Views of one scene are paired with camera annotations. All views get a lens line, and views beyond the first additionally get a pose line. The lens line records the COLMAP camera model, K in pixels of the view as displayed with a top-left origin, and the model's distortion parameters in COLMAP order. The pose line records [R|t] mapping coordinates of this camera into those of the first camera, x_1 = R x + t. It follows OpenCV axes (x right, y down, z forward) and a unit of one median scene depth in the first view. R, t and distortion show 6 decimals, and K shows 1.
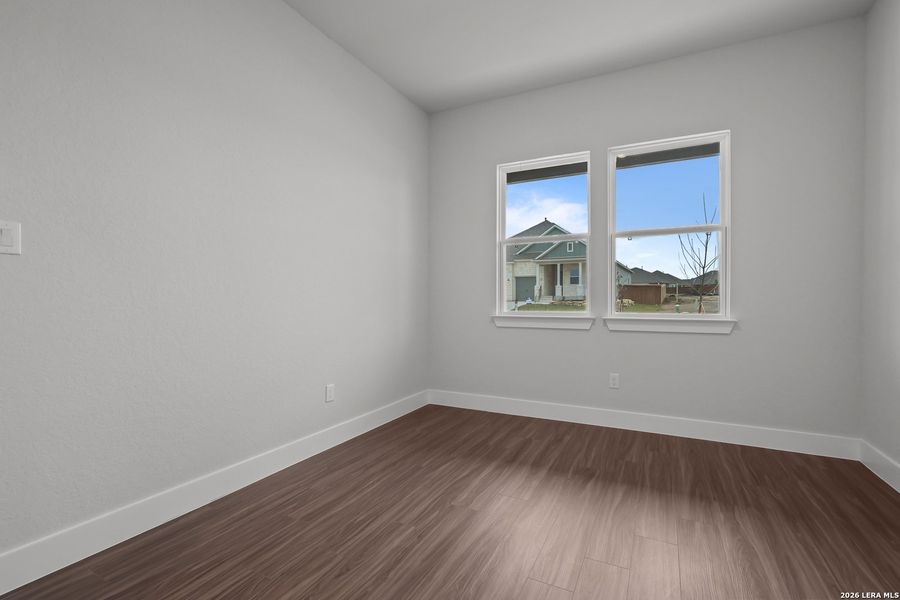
lens RADIAL K [[414.4, 0, 450.3], [0, 414.4, 297.1], [0, 0, 1]] dist [-0.001839, 0.000224]
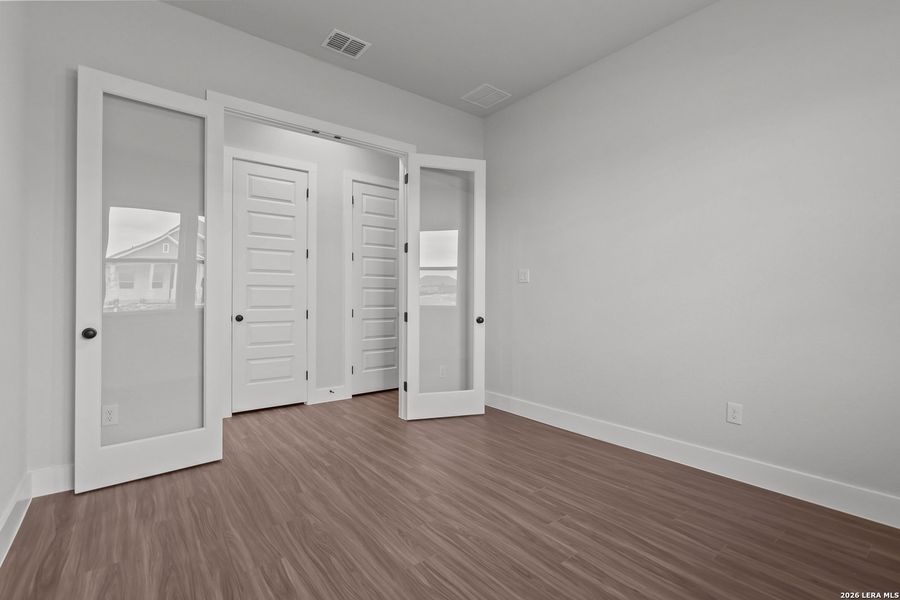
lens RADIAL K [[414.4, 0, 450.3], [0, 414.4, 297.1], [0, 0, 1]] dist [-0.001839, 0.000224]
pose [[-0.416317, -0.003543, -0.909213, 0.929734], [0.002528, 0.999984, -0.005054, -0.004530], [0.909216, -0.004403, -0.416301, 1.076584]]
